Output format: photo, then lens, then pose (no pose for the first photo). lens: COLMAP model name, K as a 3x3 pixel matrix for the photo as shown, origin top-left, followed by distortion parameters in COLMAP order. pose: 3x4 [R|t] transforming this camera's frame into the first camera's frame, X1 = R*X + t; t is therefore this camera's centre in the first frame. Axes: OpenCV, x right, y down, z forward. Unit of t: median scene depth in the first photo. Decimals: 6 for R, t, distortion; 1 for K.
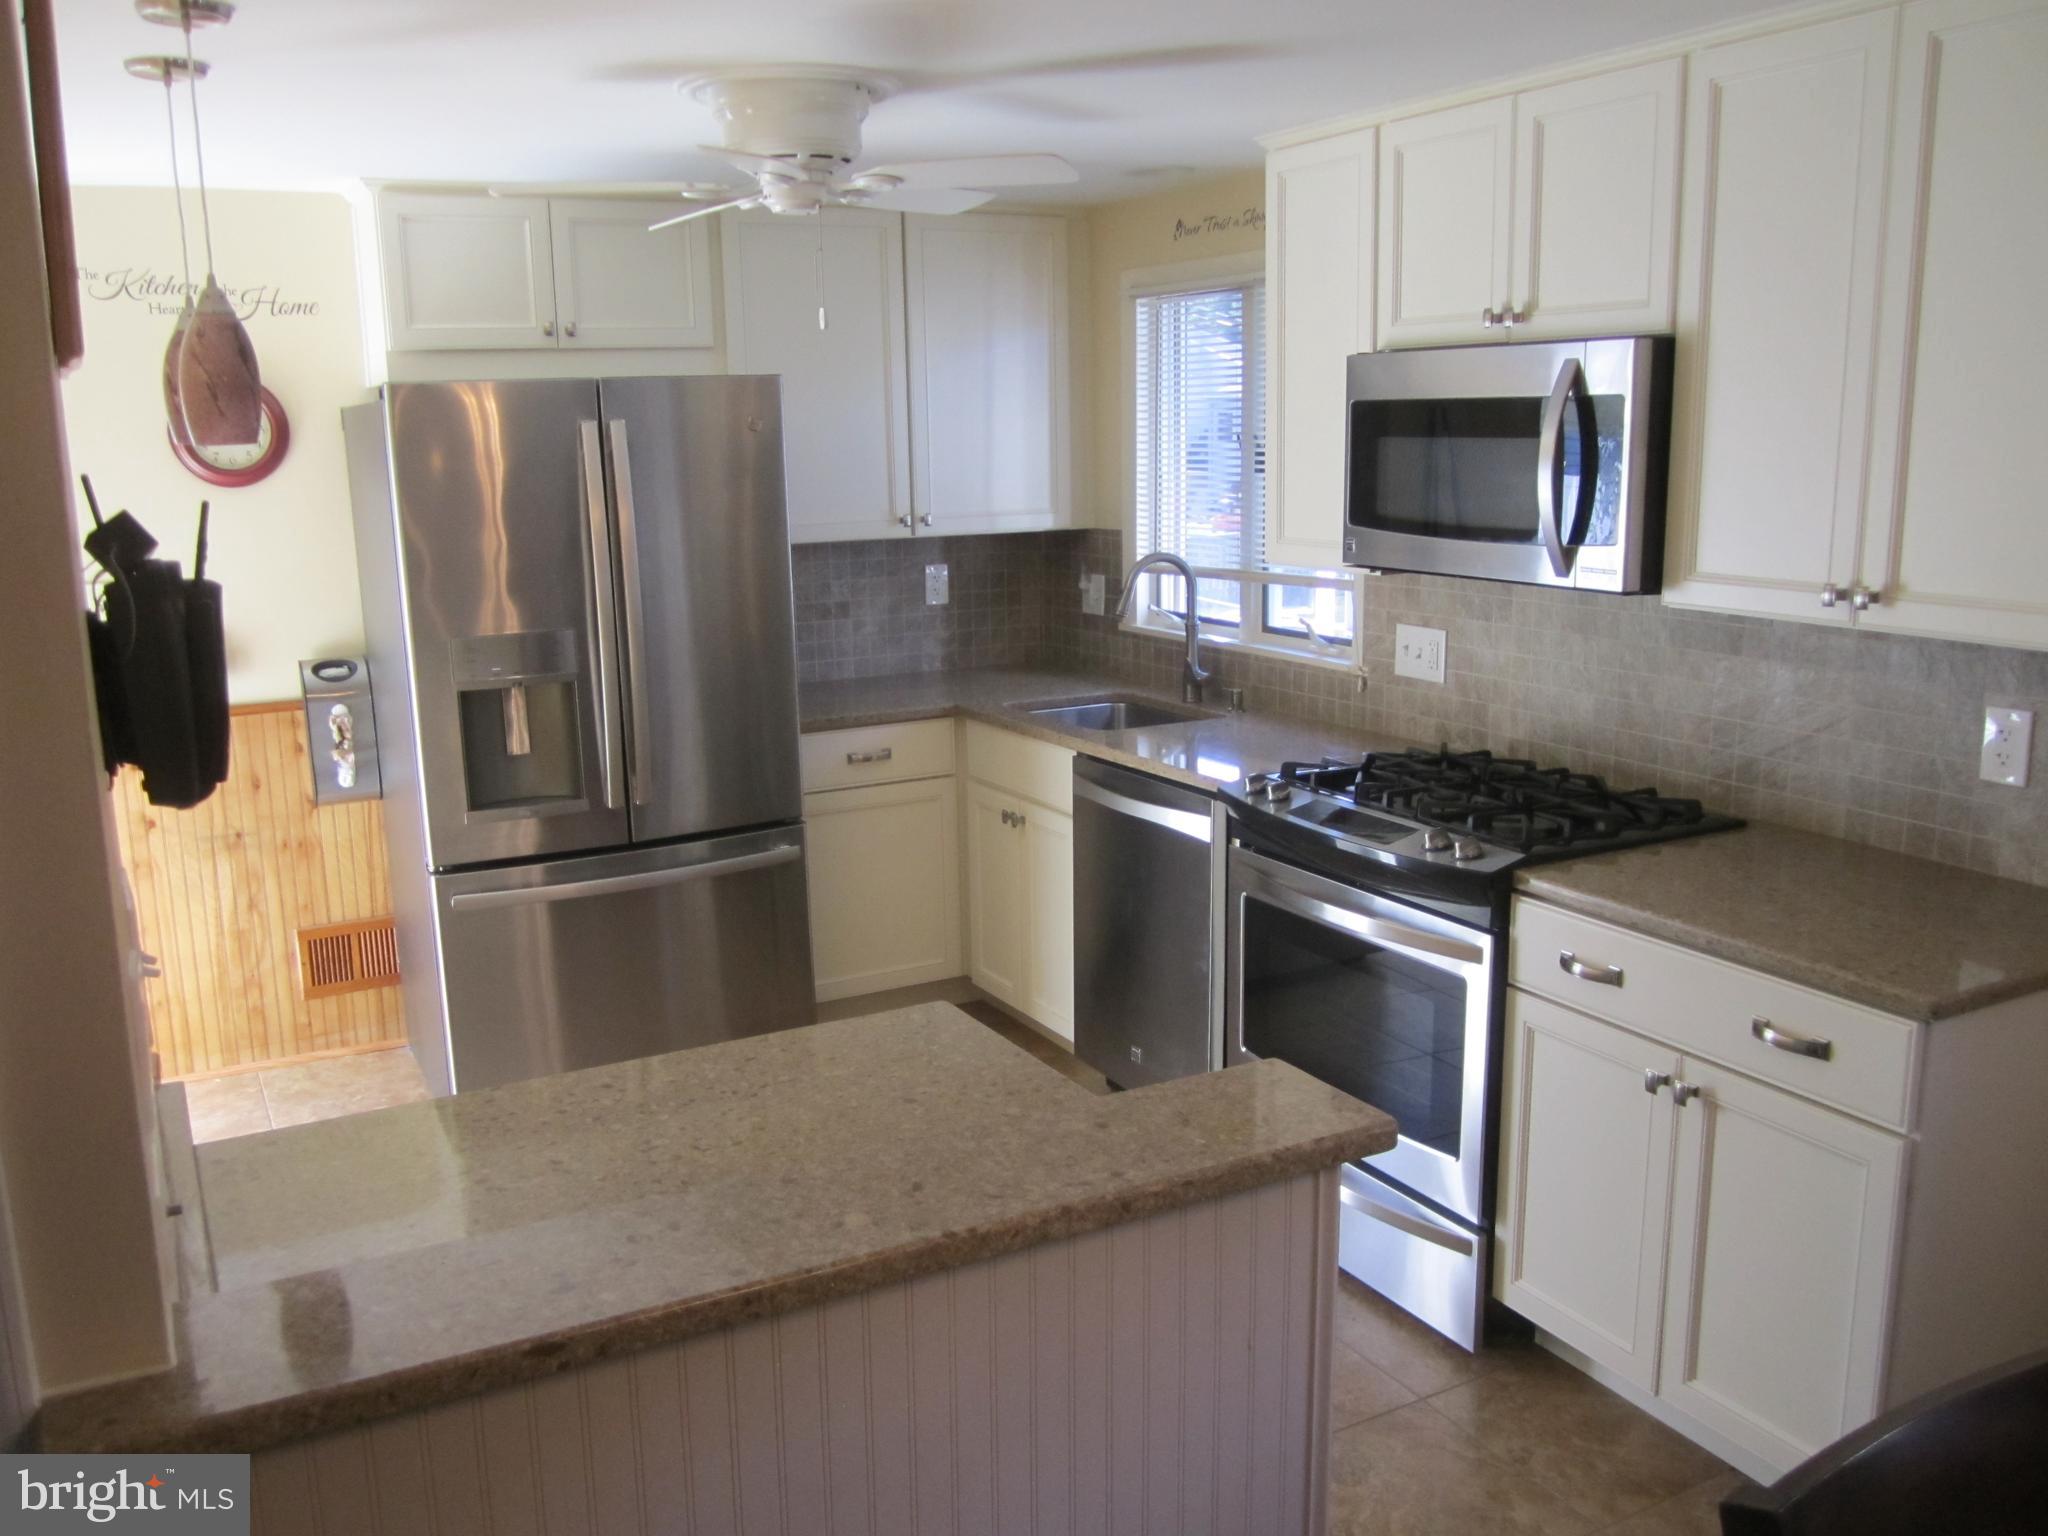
lens RADIAL K [[1710.8, 0, 1015.9], [0, 1710.8, 753.2], [0, 0, 1]] dist [-0.047613, 0.009743]
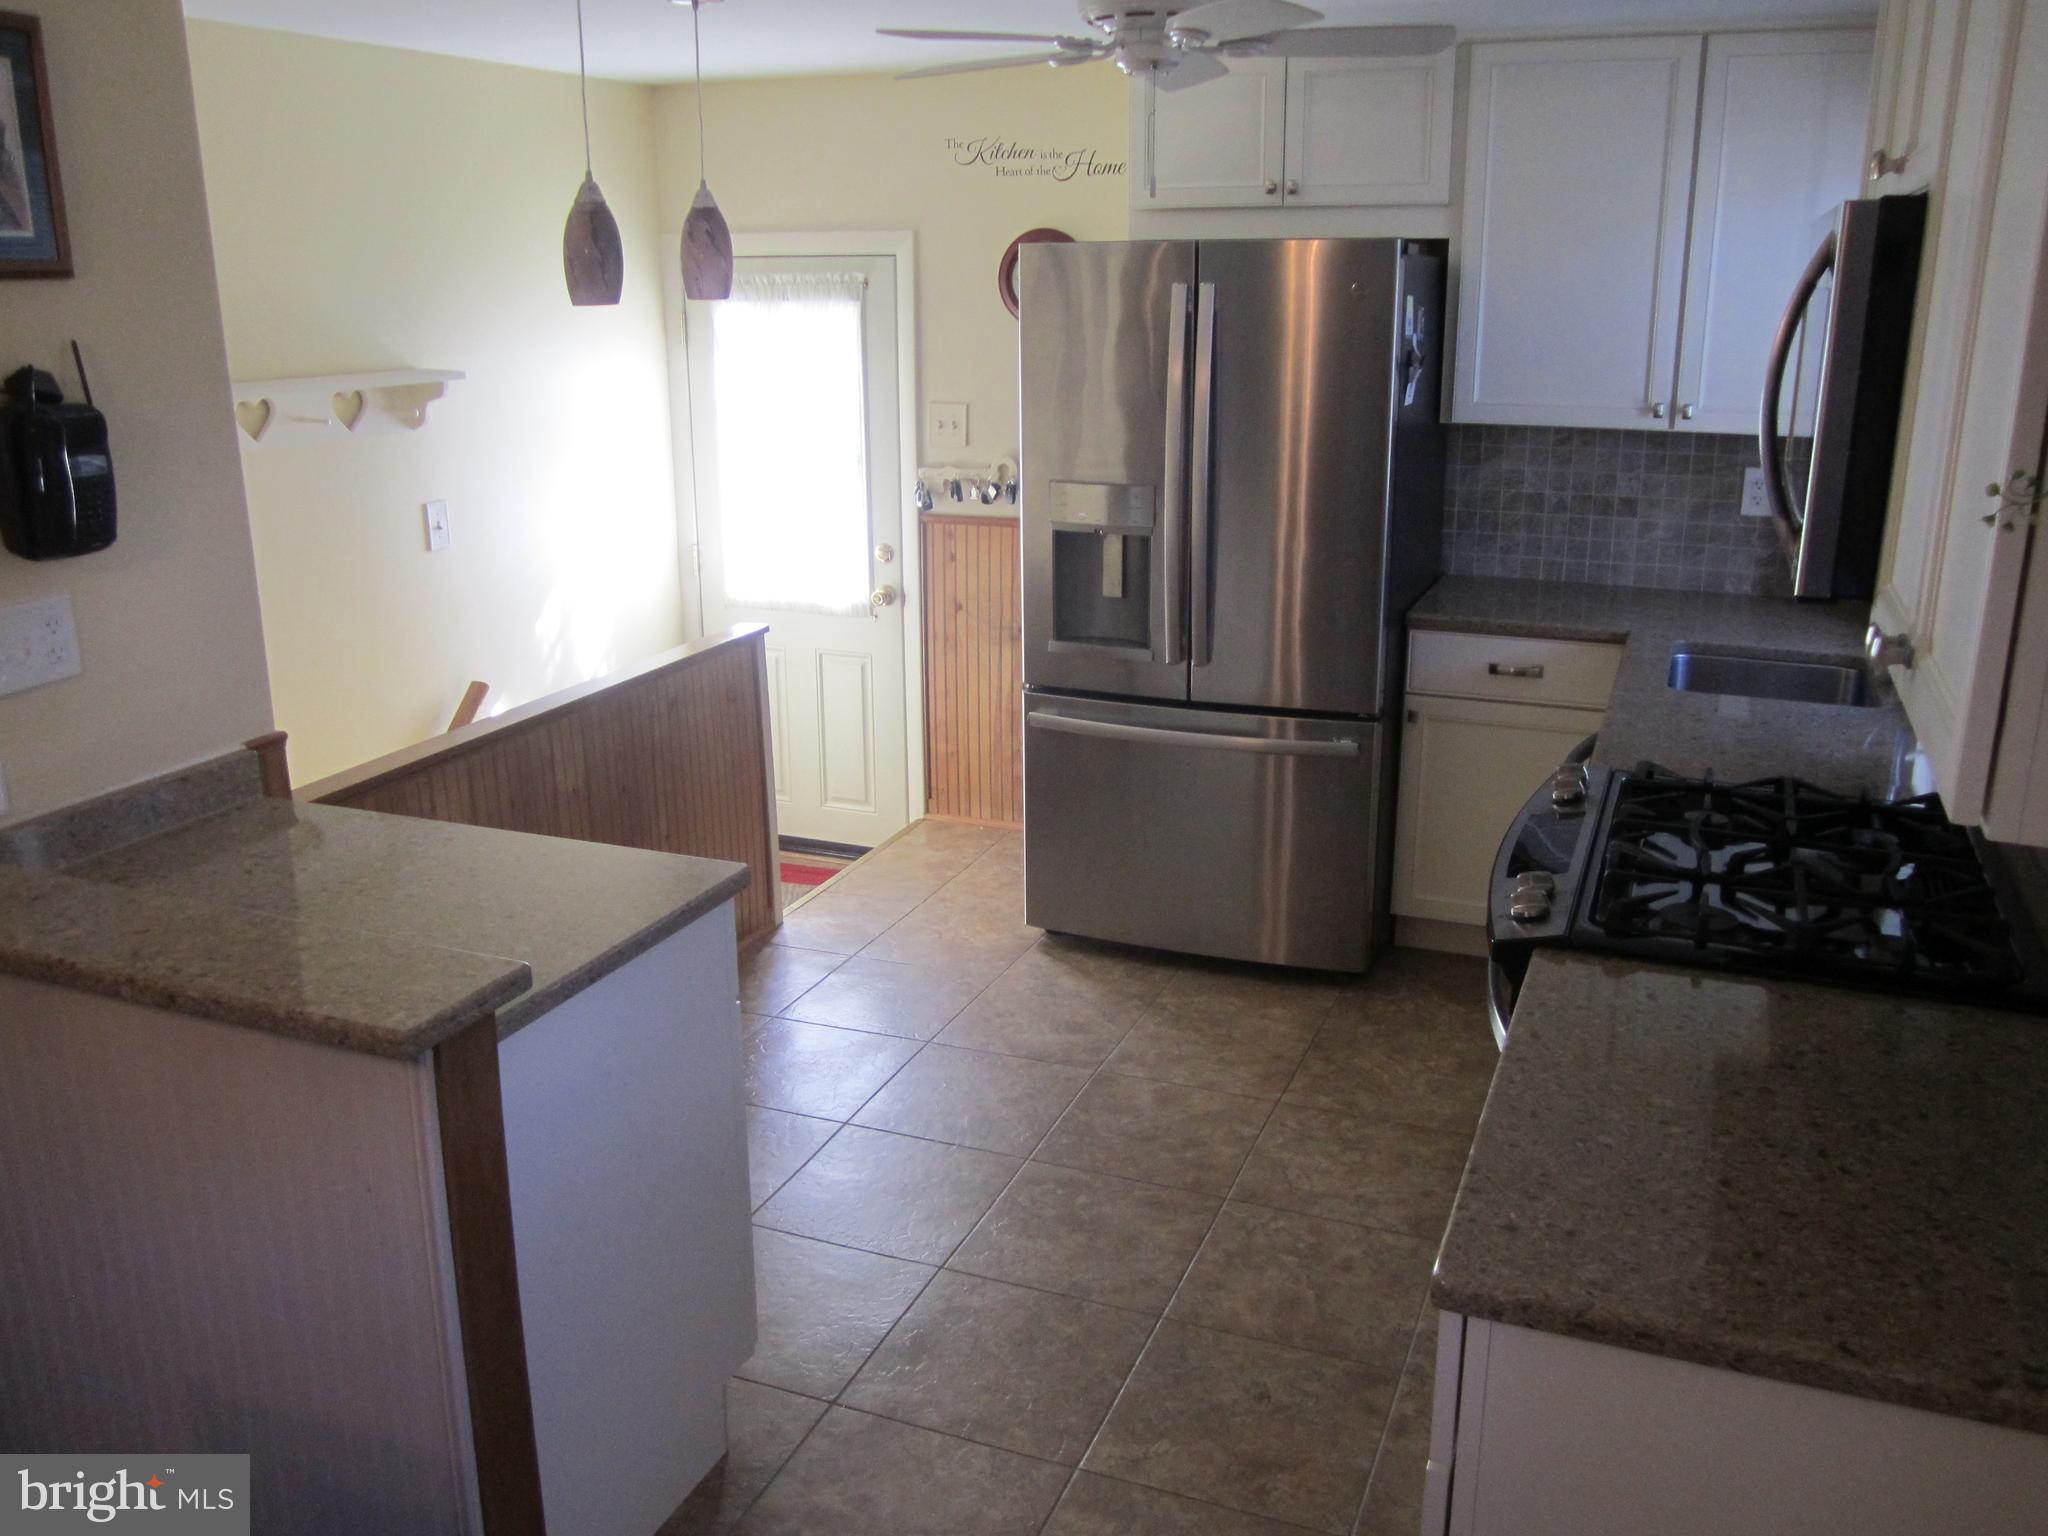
lens RADIAL K [[1710.8, 0, 1023.8], [0, 1710.8, 742.9], [0, 0, 1]] dist [-0.047613, 0.009743]
pose [[0.641017, 0.225796, -0.733562, 0.459240], [-0.160596, 0.974050, 0.159484, -0.068937], [0.750537, 0.015575, 0.660645, 0.240335]]
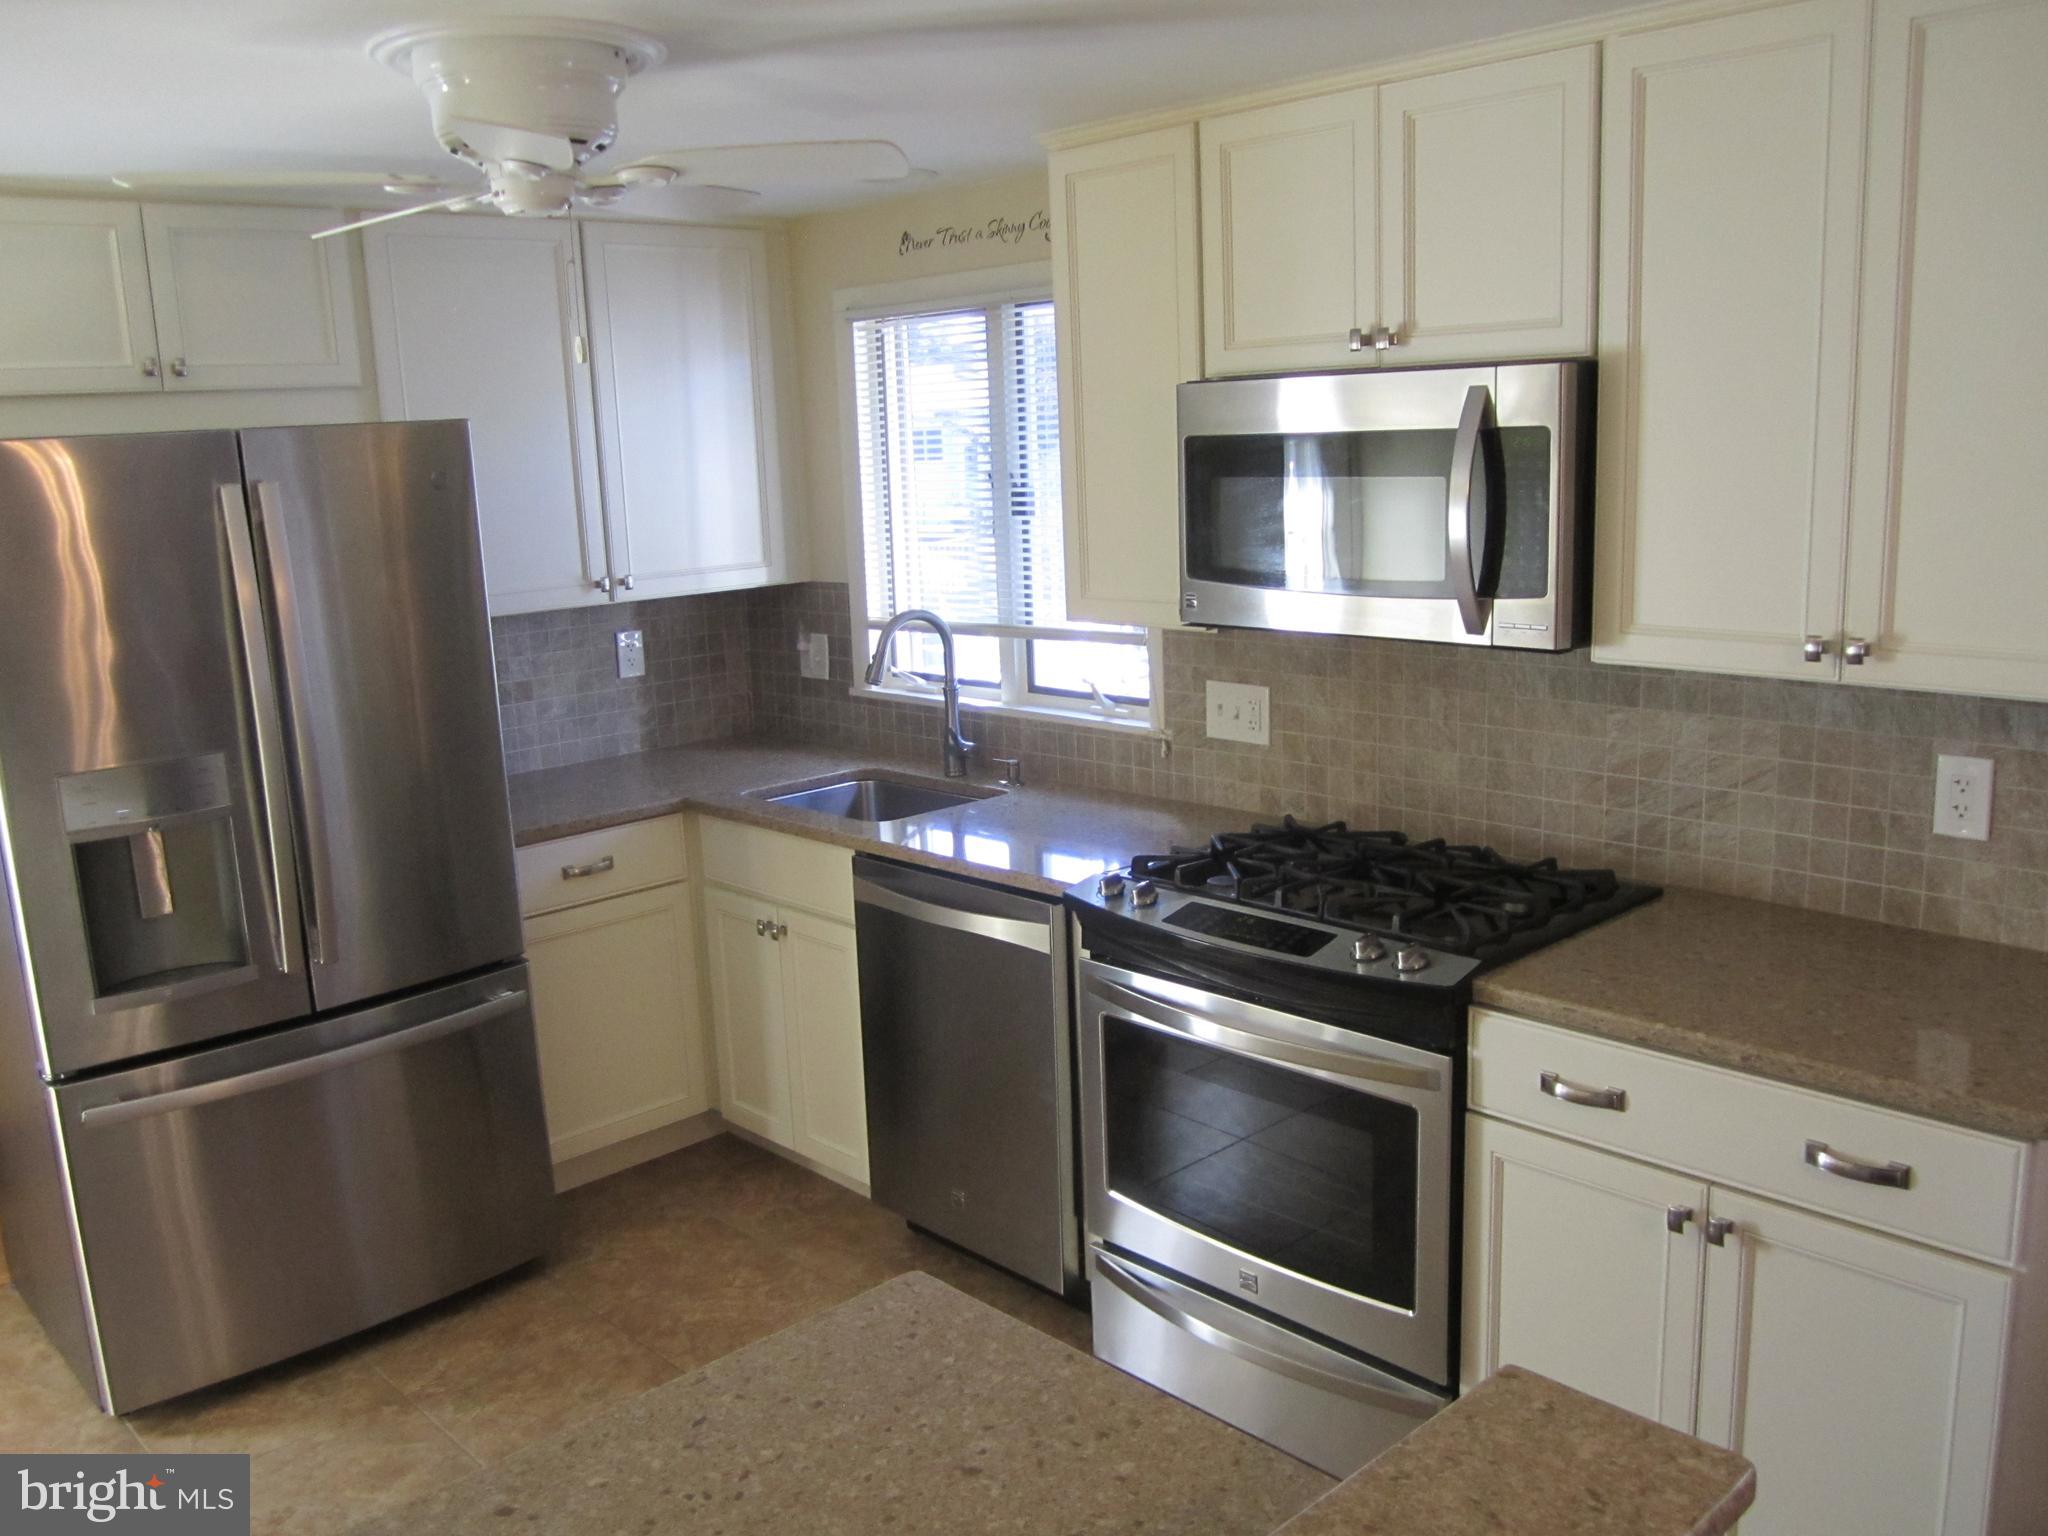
lens RADIAL K [[1710.8, 0, 1018.6], [0, 1710.8, 755.9], [0, 0, 1]] dist [-0.047613, 0.009743]
pose [[0.967108, -0.068647, 0.244928, -0.091699], [0.071209, 0.997460, -0.001610, -0.040967], [-0.244195, 0.018999, 0.969540, 0.150245]]
